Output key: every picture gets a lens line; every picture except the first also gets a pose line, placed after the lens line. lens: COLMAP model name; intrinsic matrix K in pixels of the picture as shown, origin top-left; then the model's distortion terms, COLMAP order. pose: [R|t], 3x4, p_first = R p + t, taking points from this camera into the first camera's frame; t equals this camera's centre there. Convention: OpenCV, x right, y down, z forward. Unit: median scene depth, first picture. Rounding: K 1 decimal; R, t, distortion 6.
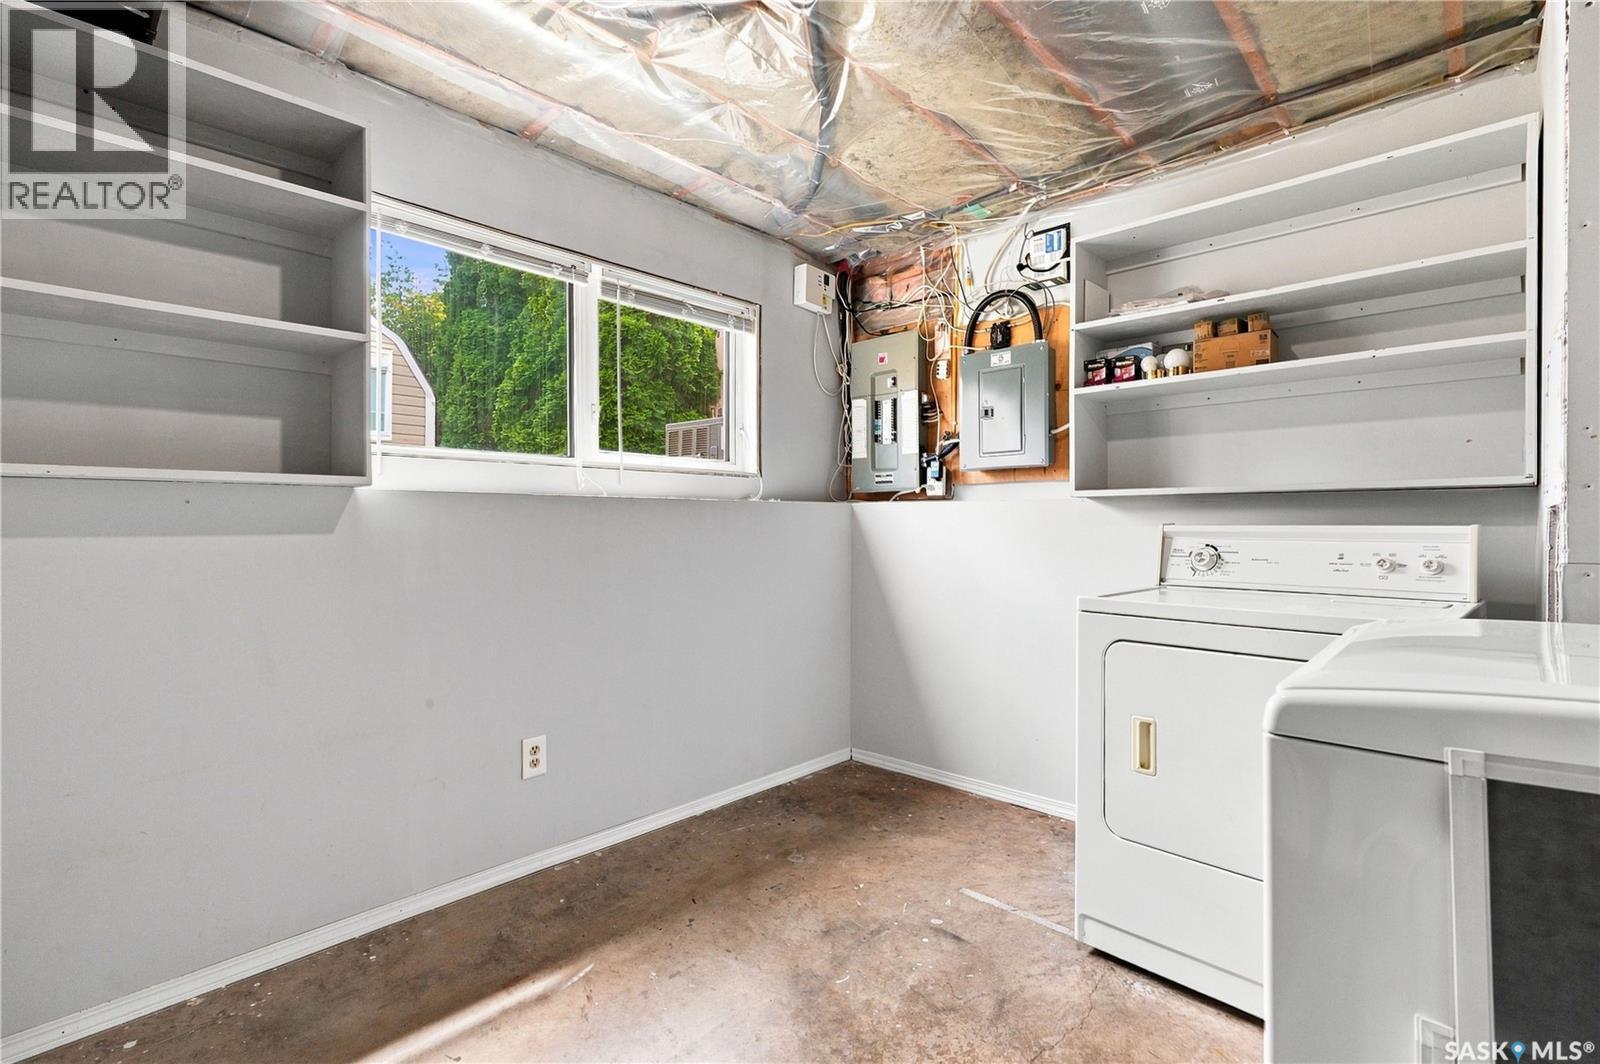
lens RADIAL K [[747.1, 0, 798.7], [0, 747.1, 537.7], [0, 0, 1]] dist [-0.000082, -0.000060]
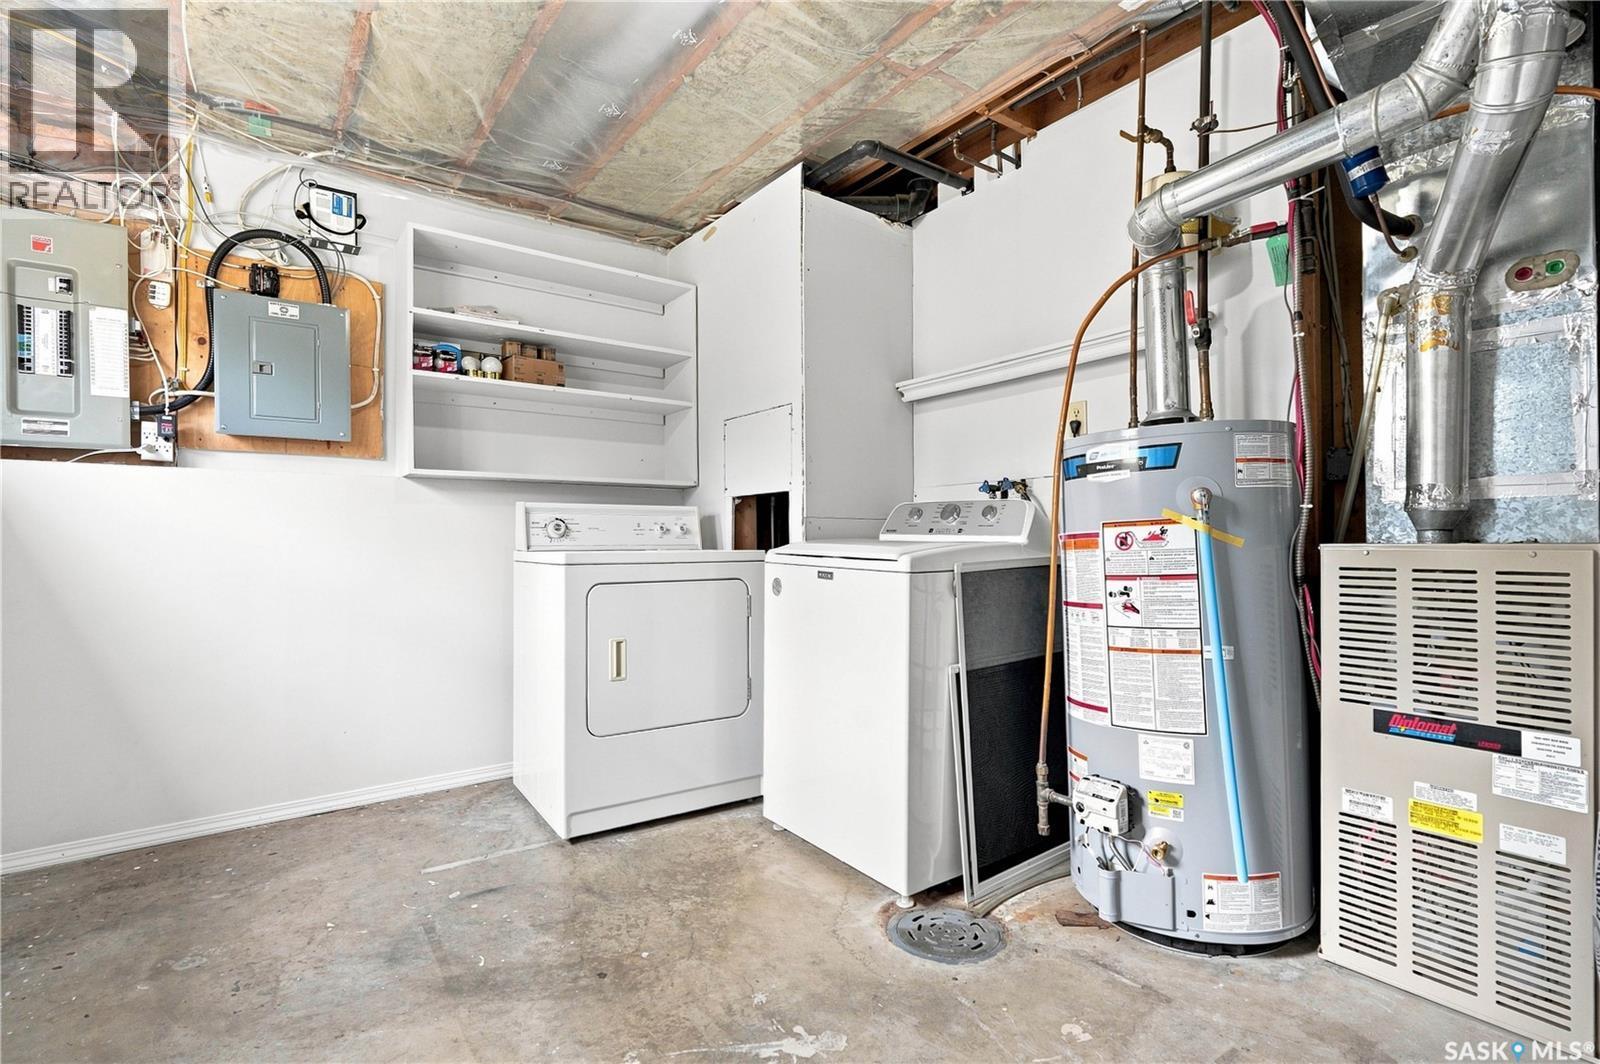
lens RADIAL K [[746.3, 0, 799.4], [0, 746.3, 549.0], [0, 0, 1]] dist [-0.000018, 0.000459]
pose [[0.175777, -0.011672, 0.984361, -0.542206], [0.024786, 0.999665, 0.007427, 0.052308], [-0.984118, 0.023092, 0.176008, 0.295470]]
